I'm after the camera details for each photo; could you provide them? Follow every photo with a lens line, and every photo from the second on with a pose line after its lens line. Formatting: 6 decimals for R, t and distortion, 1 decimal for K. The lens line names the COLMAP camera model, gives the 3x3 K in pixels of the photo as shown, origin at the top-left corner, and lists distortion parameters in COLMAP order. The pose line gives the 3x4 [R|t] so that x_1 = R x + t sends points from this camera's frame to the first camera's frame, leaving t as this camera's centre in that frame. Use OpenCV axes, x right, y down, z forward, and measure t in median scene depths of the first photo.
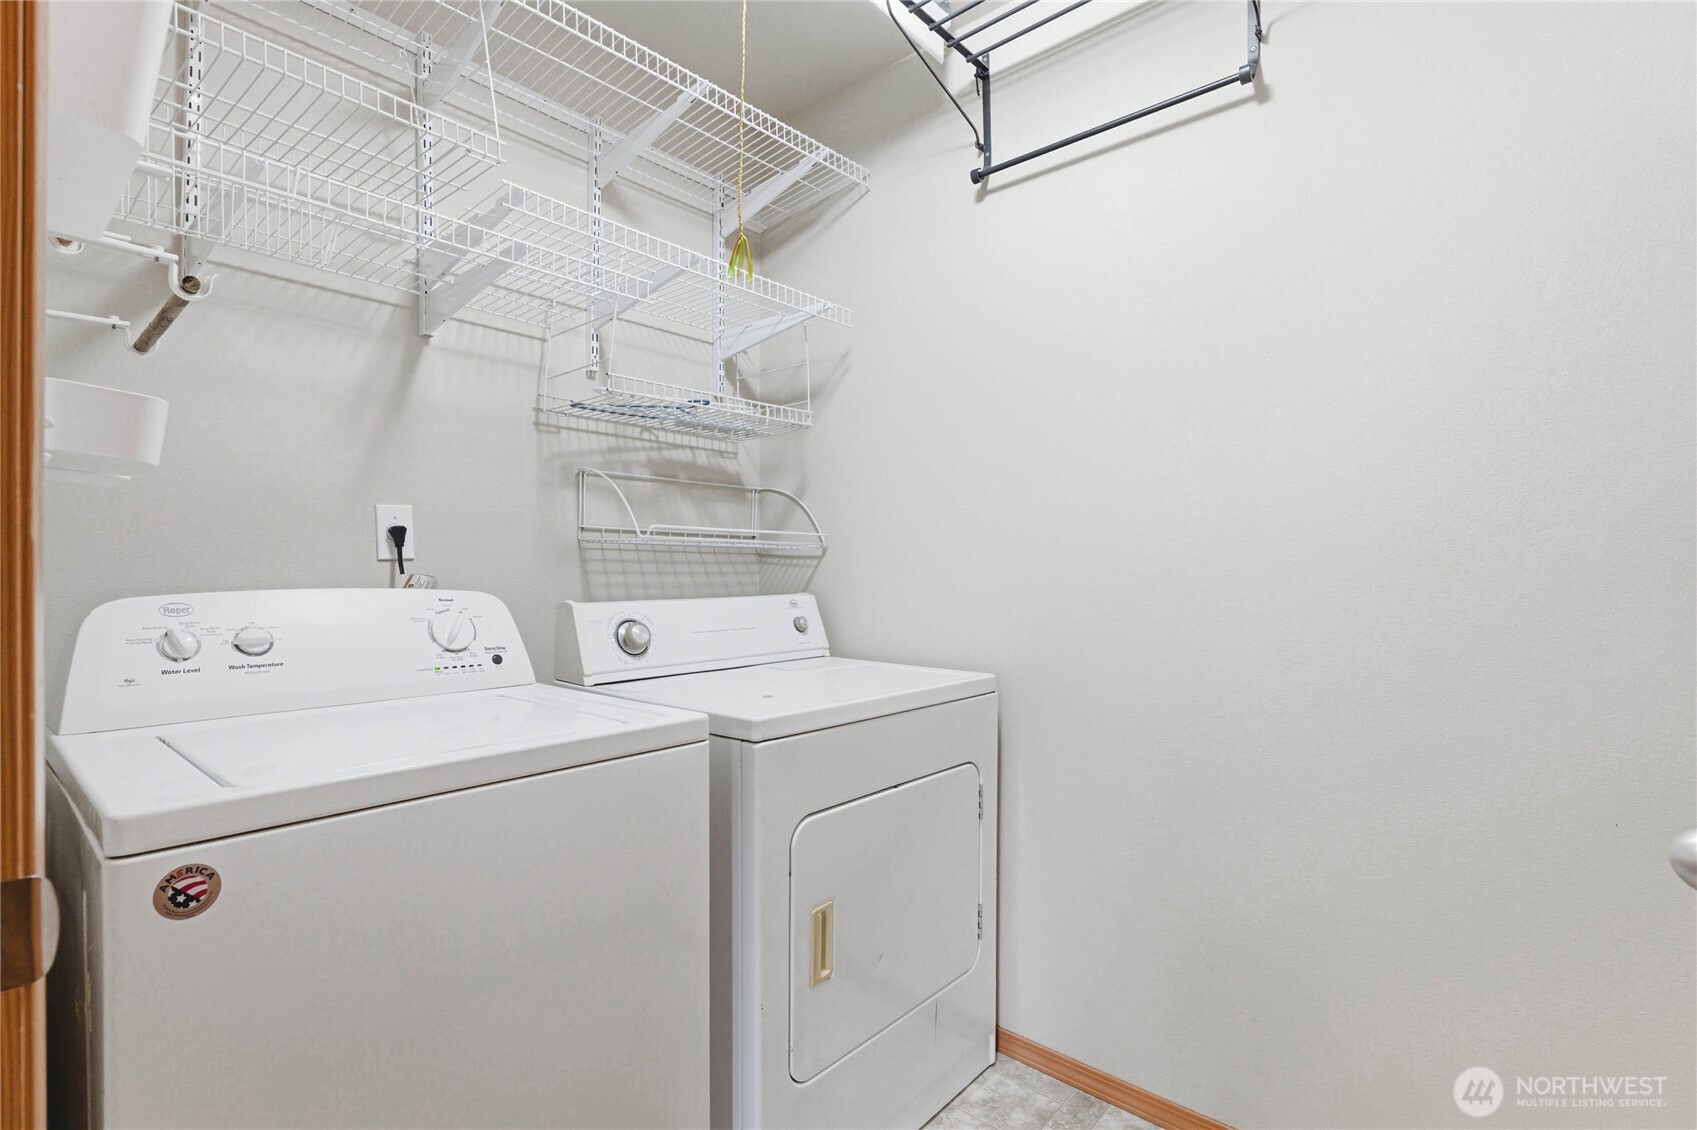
lens RADIAL K [[802.2, 0, 847.7], [0, 802.2, 567.3], [0, 0, 1]] dist [0.000164, 0.001328]
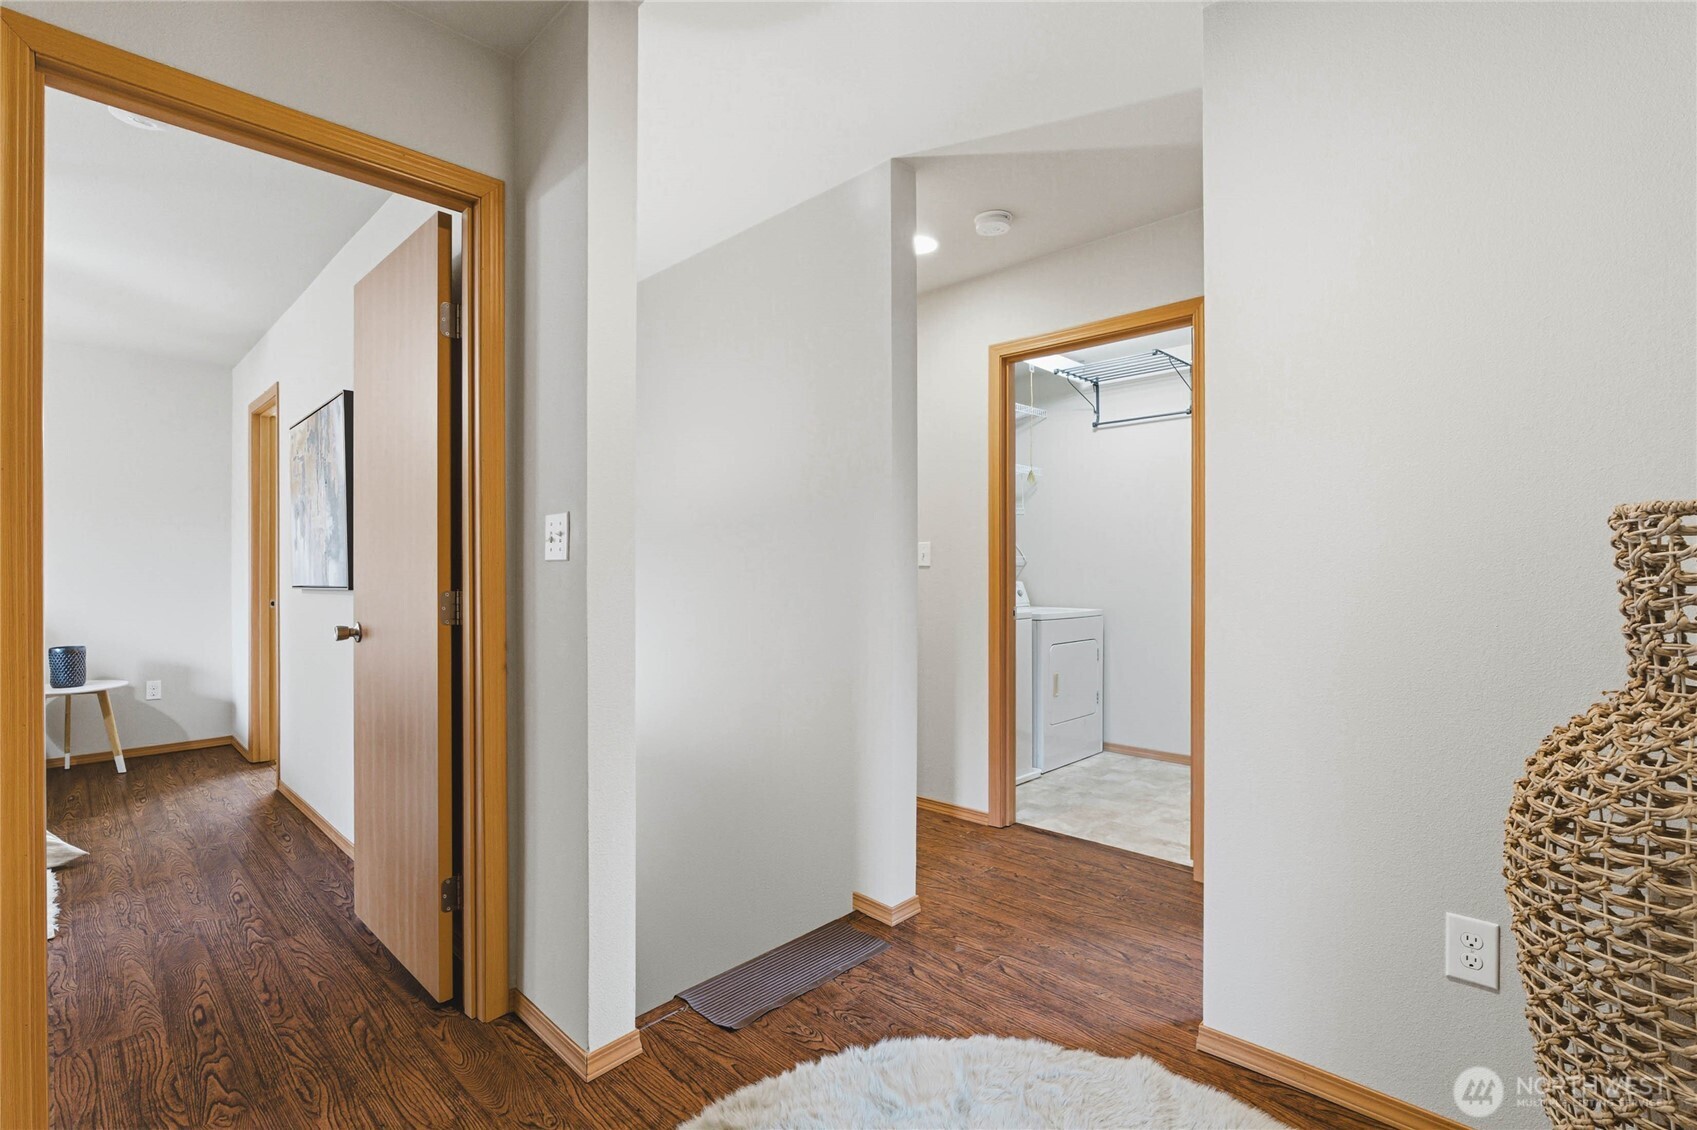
lens RADIAL K [[776.7, 0, 849.0], [0, 776.7, 568.5], [0, 0, 1]] dist [-0.001037, 0.000644]
pose [[0.998917, -0.003951, -0.046354, -0.543481], [0.003652, 0.999972, -0.006532, 0.009832], [0.046379, 0.006355, 0.998904, -1.643075]]
